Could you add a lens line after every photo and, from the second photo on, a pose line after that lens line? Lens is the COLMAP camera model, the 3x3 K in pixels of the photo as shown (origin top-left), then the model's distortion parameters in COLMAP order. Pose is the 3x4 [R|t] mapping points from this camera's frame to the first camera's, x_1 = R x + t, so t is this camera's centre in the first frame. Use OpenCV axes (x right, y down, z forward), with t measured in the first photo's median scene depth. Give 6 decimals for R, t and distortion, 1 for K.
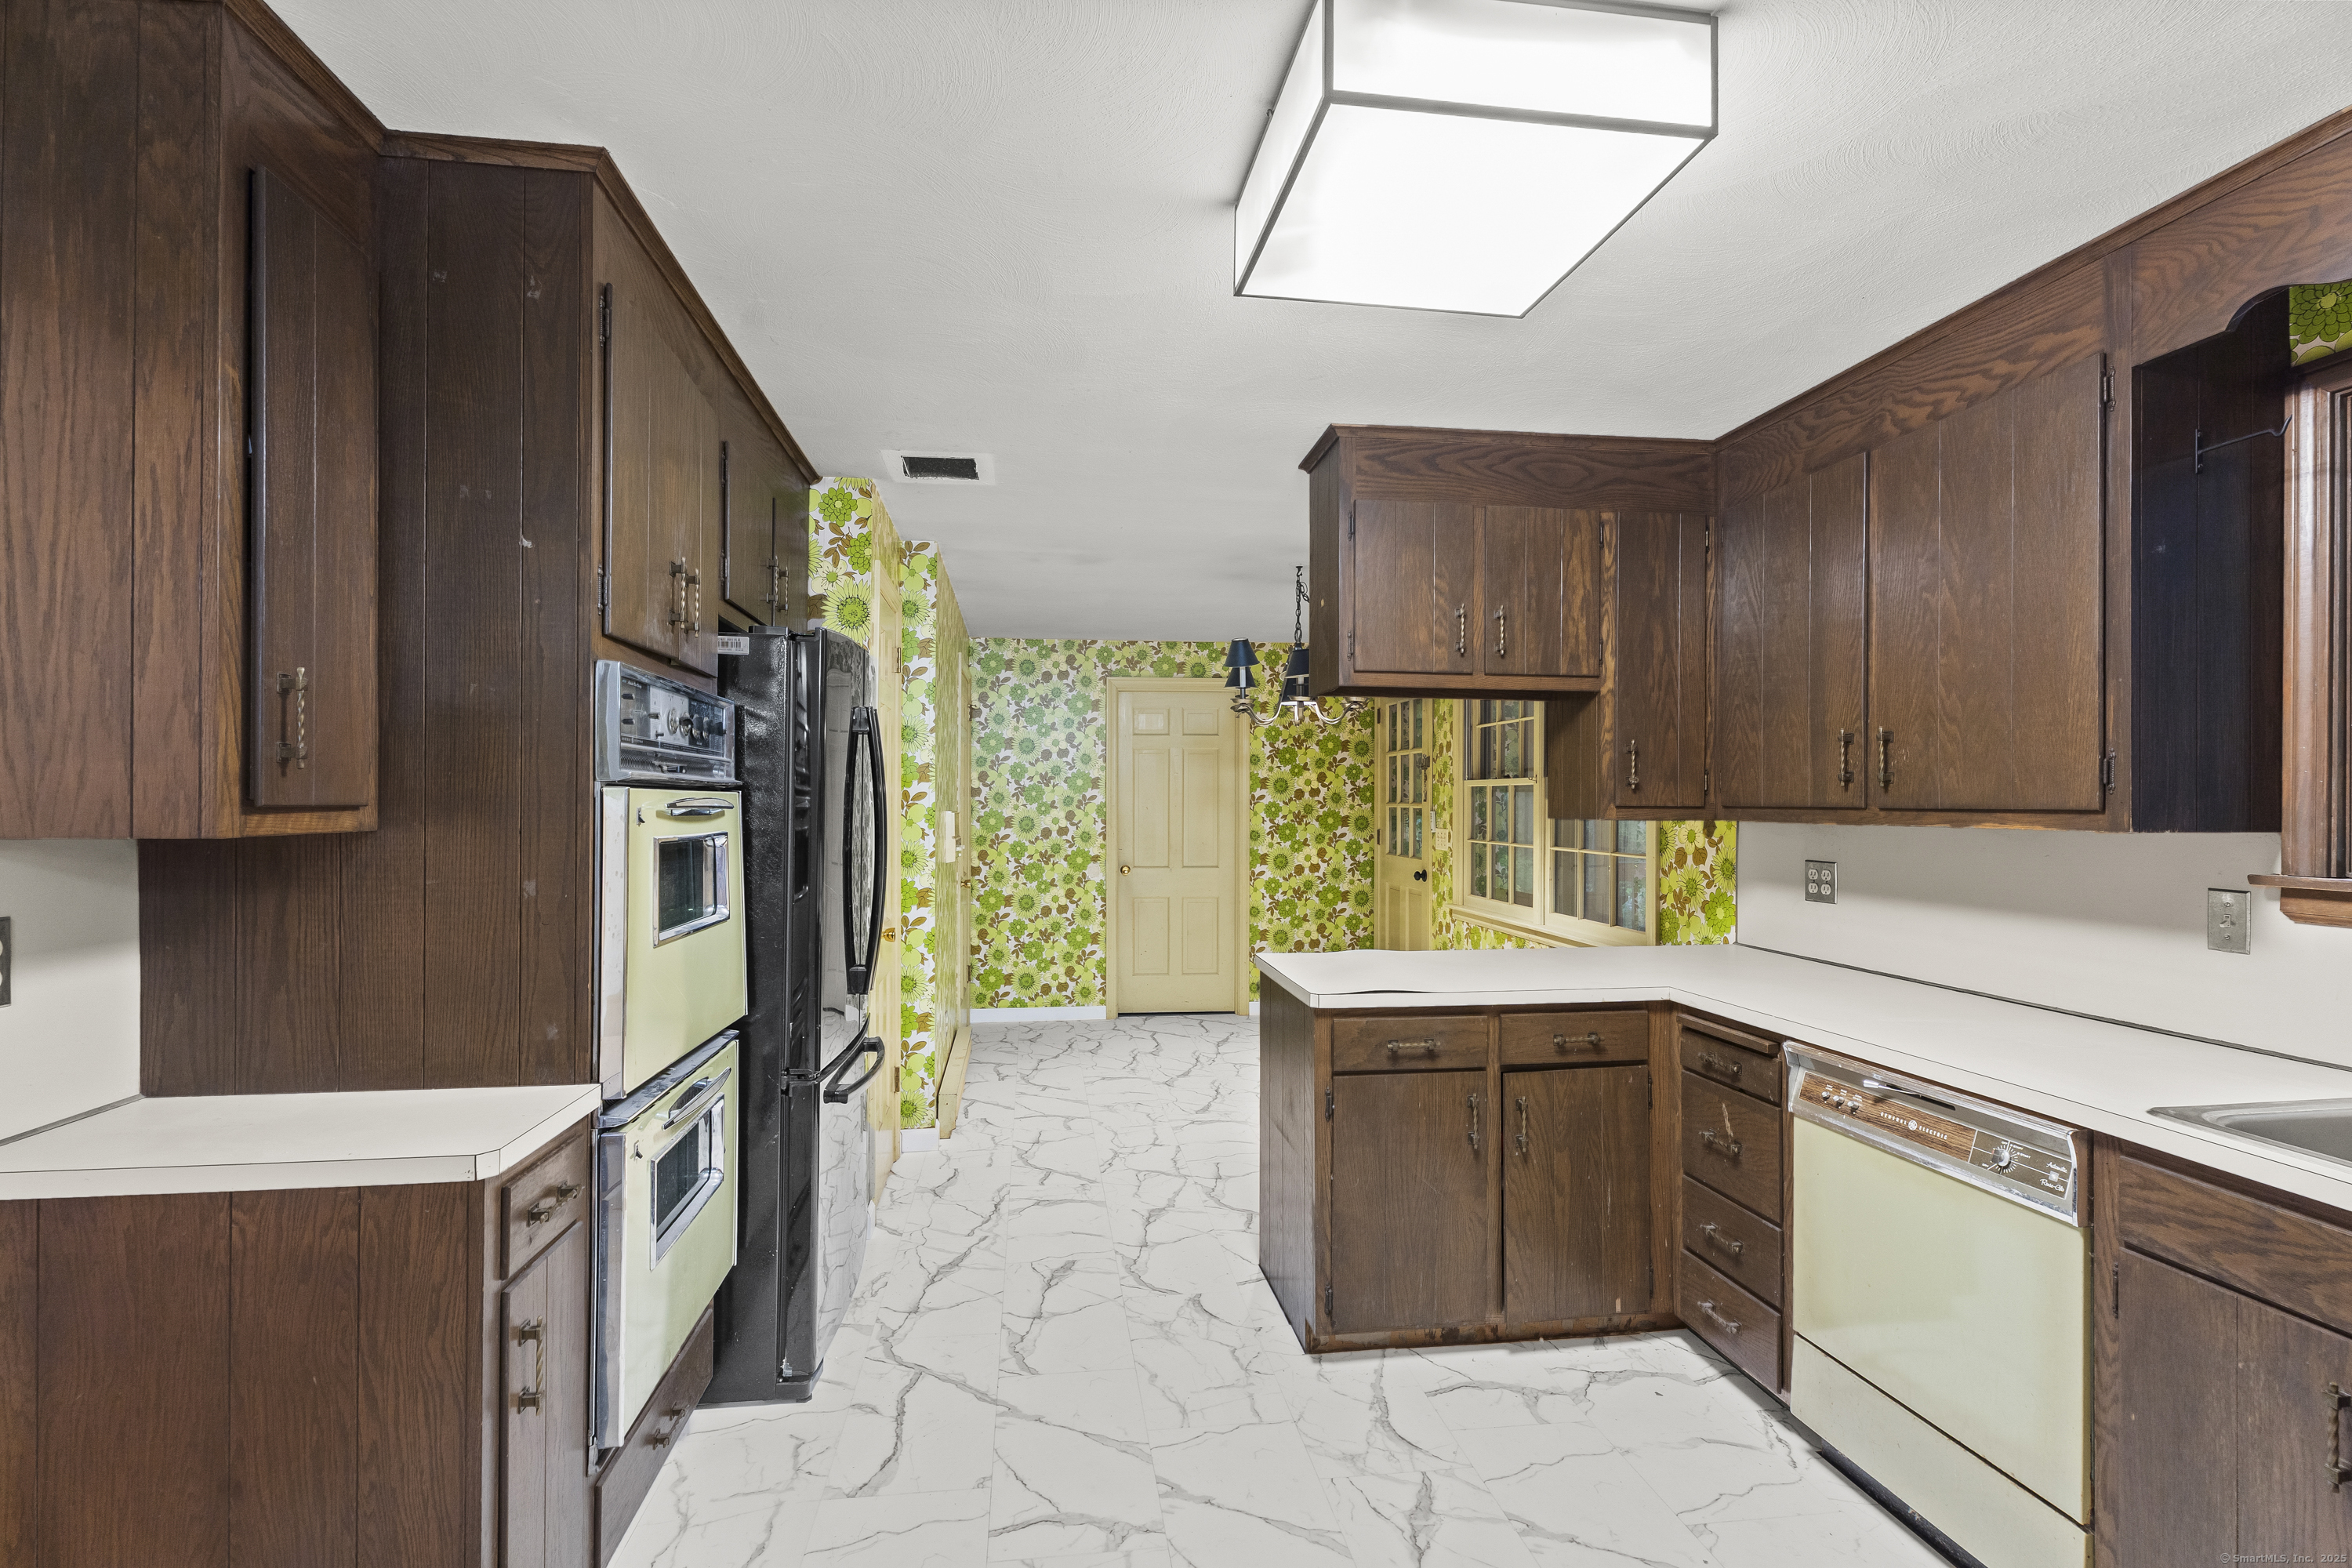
lens RADIAL K [[1041.4, 0, 1173.6], [0, 1041.4, 798.5], [0, 0, 1]] dist [-0.003046, 0.000356]
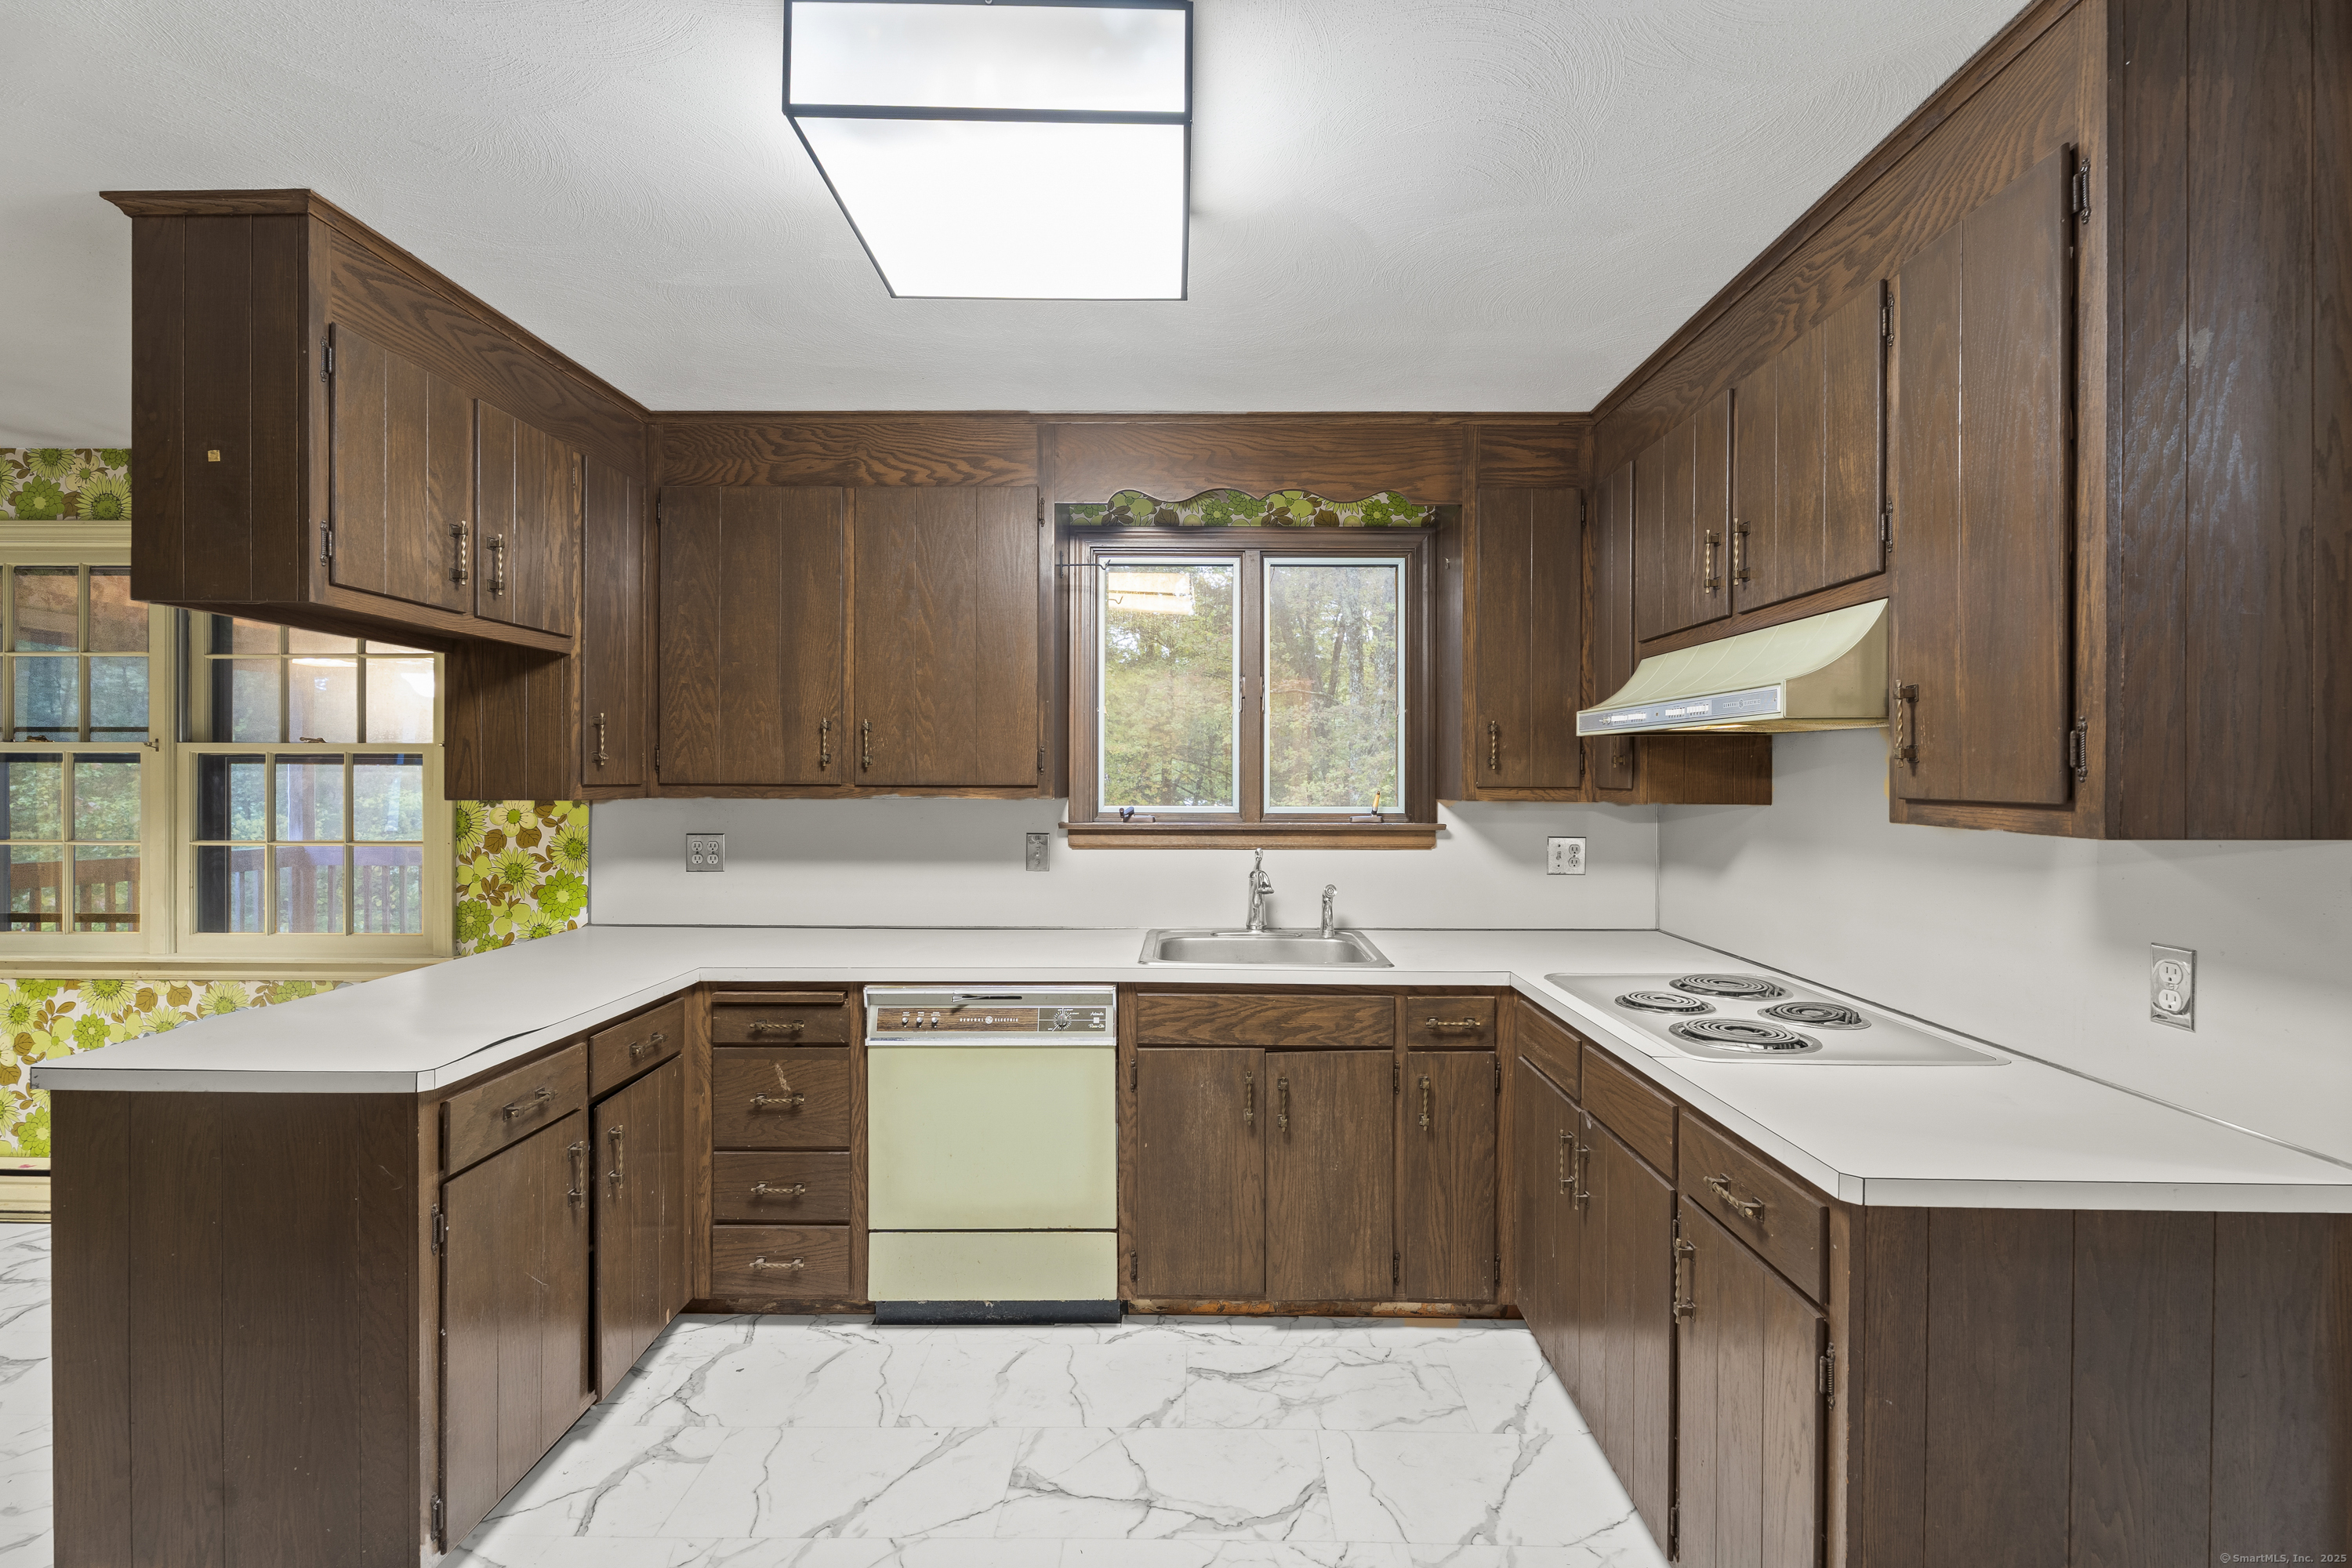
lens RADIAL K [[1061.9, 0, 1159.8], [0, 1061.9, 777.9], [0, 0, 1]] dist [0.000921, 0.001278]
pose [[0.156223, -0.004971, 0.987709, -0.361955], [-0.004278, 0.999975, 0.005710, -0.005504], [-0.987713, -0.005117, 0.156198, 0.331914]]
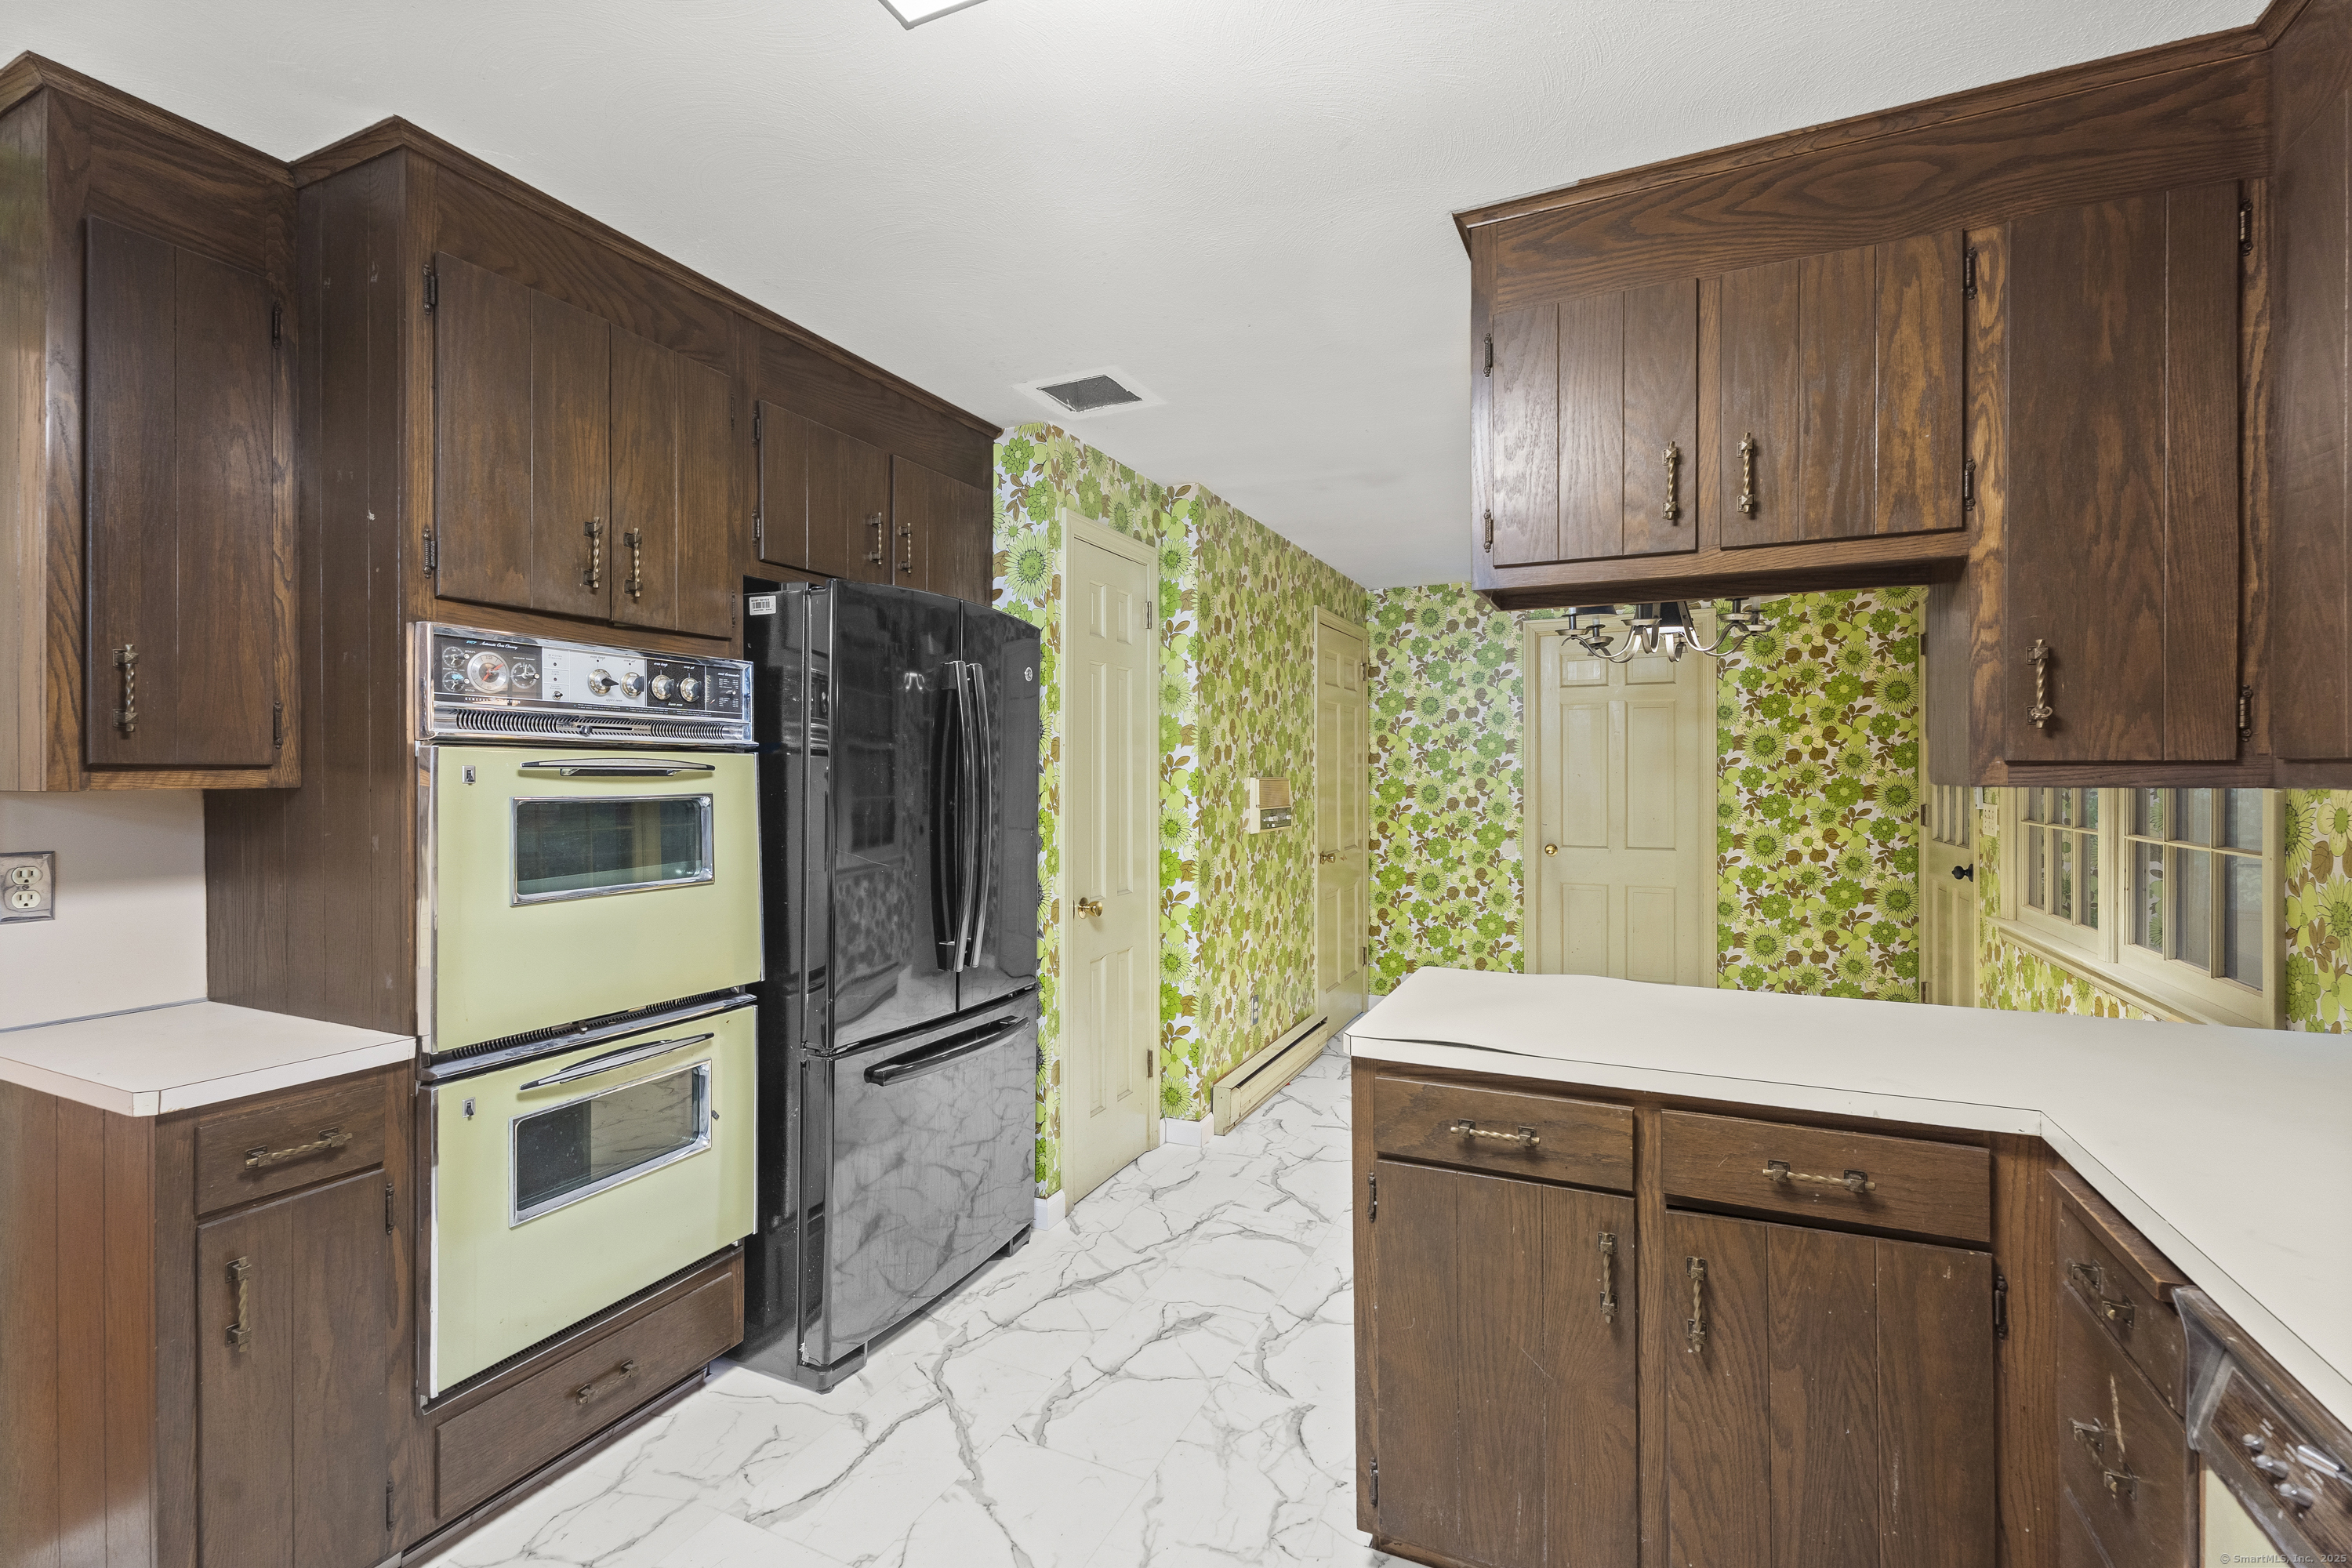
lens RADIAL K [[1041.1, 0, 1180.8], [0, 1041.1, 774.2], [0, 0, 1]] dist [-0.001849, -0.000111]
pose [[0.842593, -0.003112, -0.538542, 0.318354], [0.005454, 0.999981, 0.002754, 0.009080], [0.538523, -0.005258, 0.842594, 0.275029]]
